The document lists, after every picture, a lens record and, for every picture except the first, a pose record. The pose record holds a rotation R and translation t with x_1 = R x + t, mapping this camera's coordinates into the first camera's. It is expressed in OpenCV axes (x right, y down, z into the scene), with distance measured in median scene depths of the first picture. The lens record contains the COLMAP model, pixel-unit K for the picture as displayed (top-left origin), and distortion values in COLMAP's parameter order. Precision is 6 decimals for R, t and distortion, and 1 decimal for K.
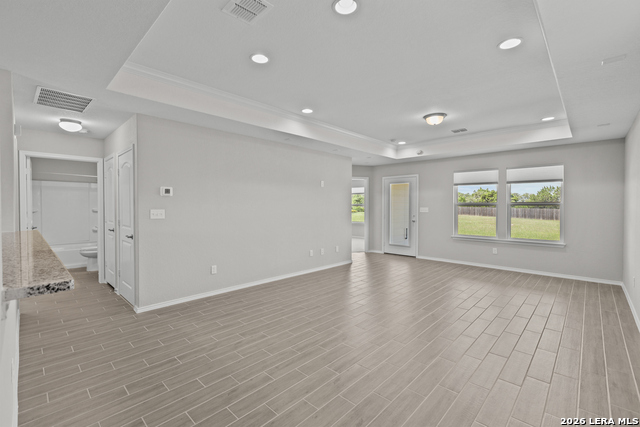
lens RADIAL K [[283.2, 0, 320.4], [0, 283.2, 205.8], [0, 0, 1]] dist [0.004563, -0.002700]
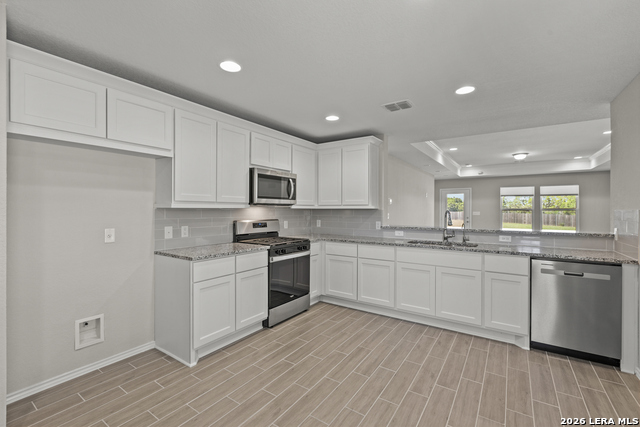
lens RADIAL K [[273.2, 0, 316.3], [0, 273.2, 212.0], [0, 0, 1]] dist [0.000535, 0.000359]
pose [[0.989185, 0.002106, 0.146656, -1.191494], [-0.003944, 0.999917, 0.012244, -0.010572], [-0.146618, -0.012690, 0.989112, -0.430366]]
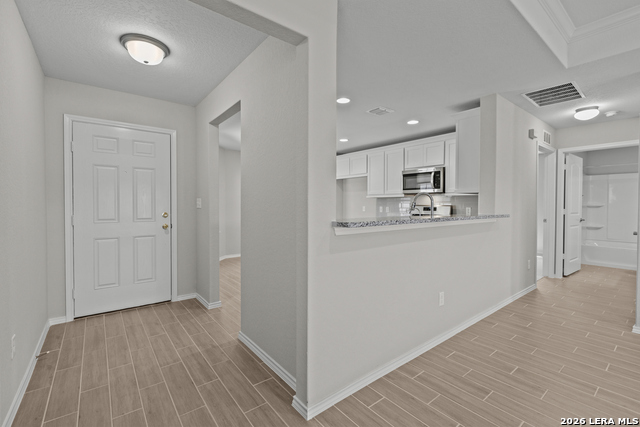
lens RADIAL K [[283.2, 0, 315.6], [0, 283.2, 211.2], [0, 0, 1]] dist [0.004563, -0.002700]
pose [[-0.144667, 0.020984, -0.989258, 0.218786], [-0.003281, 0.999759, 0.021687, 0.032227], [0.989475, 0.006383, -0.144564, 0.234125]]
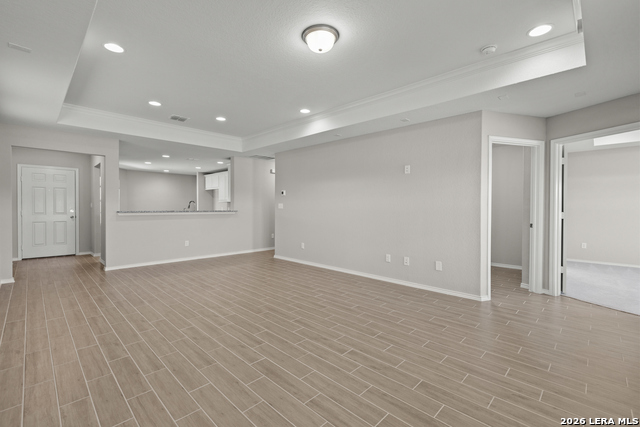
lens RADIAL K [[283.2, 0, 323.1], [0, 283.2, 212.7], [0, 0, 1]] dist [0.004563, -0.002700]
pose [[-0.020281, 0.019886, -0.999597, 1.270770], [-0.000601, 0.999802, 0.019902, 0.037967], [0.999794, 0.001005, -0.020265, 1.372529]]
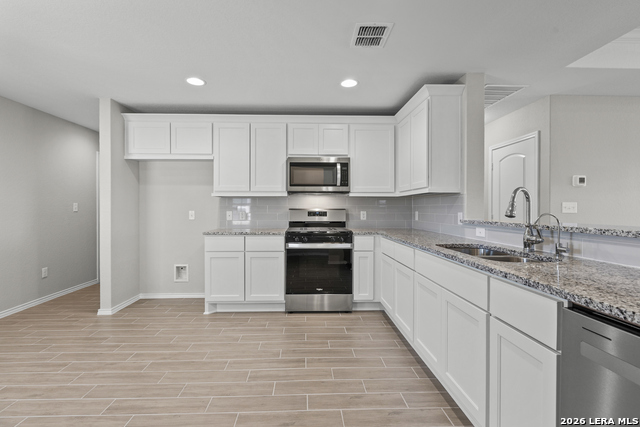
lens RADIAL K [[283.2, 0, 320.0], [0, 283.2, 212.0], [0, 0, 1]] dist [0.004563, -0.002700]
pose [[0.722949, 0.009125, -0.690842, -0.520625], [0.001428, 0.999891, 0.014701, 0.028650], [0.690900, -0.011615, 0.722857, -0.149337]]
